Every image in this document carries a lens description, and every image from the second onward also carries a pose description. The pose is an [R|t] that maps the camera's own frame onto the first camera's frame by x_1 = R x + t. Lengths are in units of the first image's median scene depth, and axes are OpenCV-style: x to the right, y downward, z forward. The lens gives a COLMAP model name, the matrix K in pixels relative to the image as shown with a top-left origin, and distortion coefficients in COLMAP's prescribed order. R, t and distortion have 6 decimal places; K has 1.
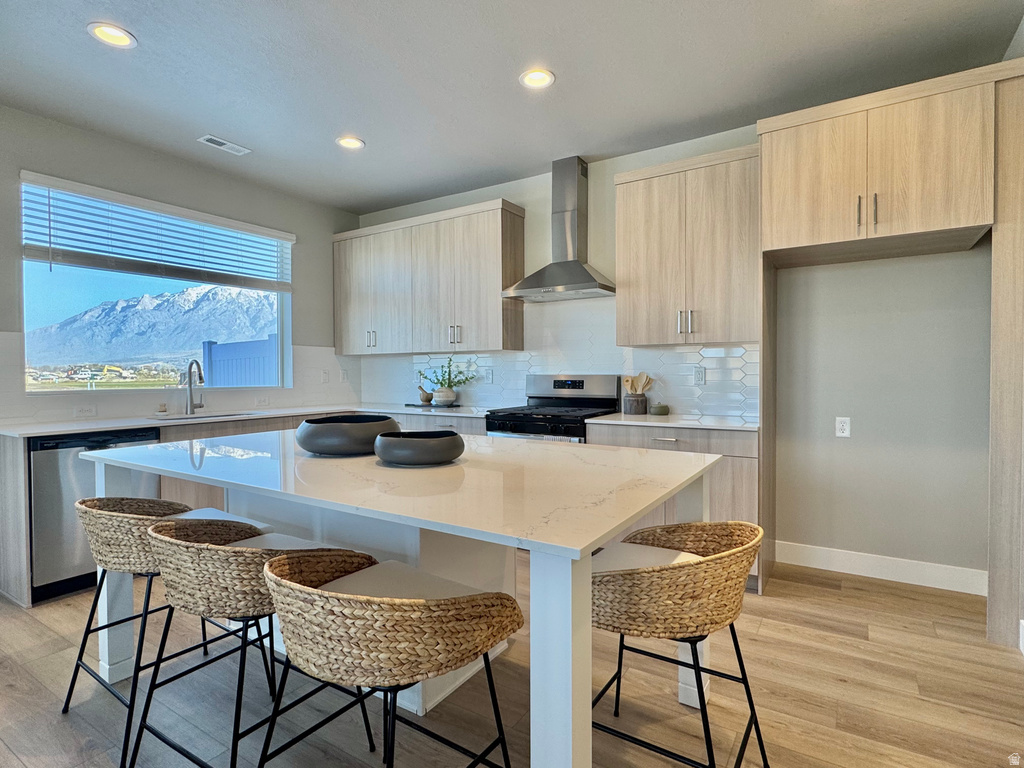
lens RADIAL K [[536.5, 0, 512.2], [0, 536.5, 382.7], [0, 0, 1]] dist [-0.003379, 0.001136]
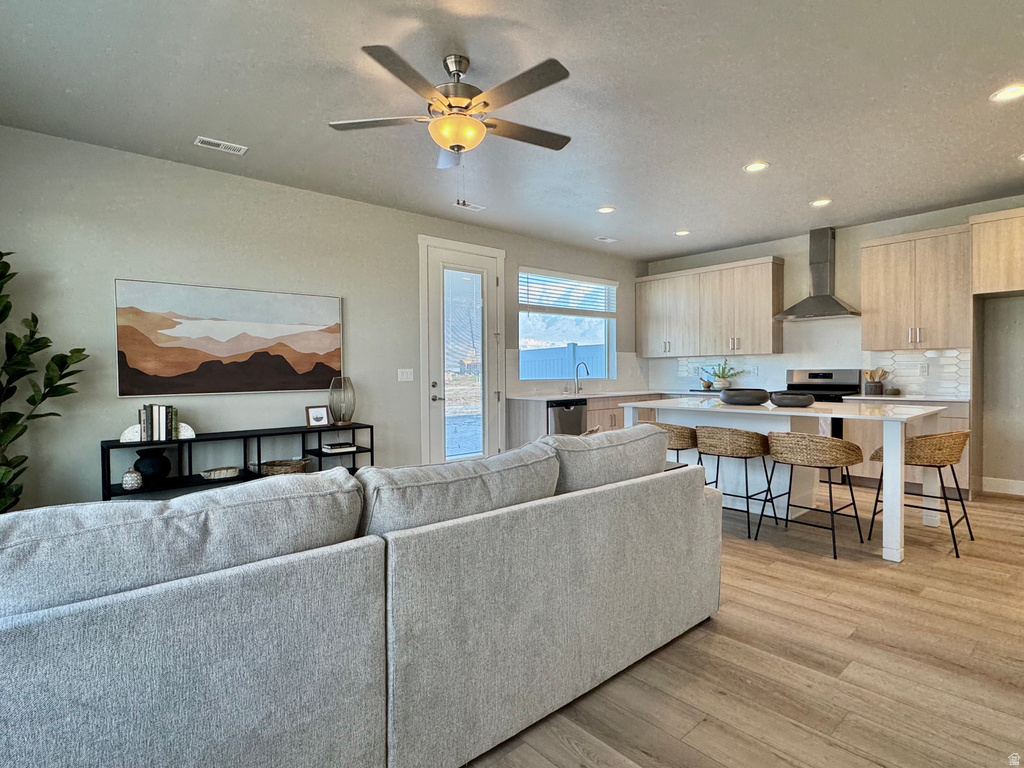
lens RADIAL K [[536.5, 0, 512.2], [0, 536.5, 382.7], [0, 0, 1]] dist [-0.003379, 0.001136]
pose [[0.961141, 0.000790, -0.276058, -0.382954], [0.000432, 0.999990, 0.004366, 0.019184], [0.276059, -0.004315, 0.961131, -0.849170]]
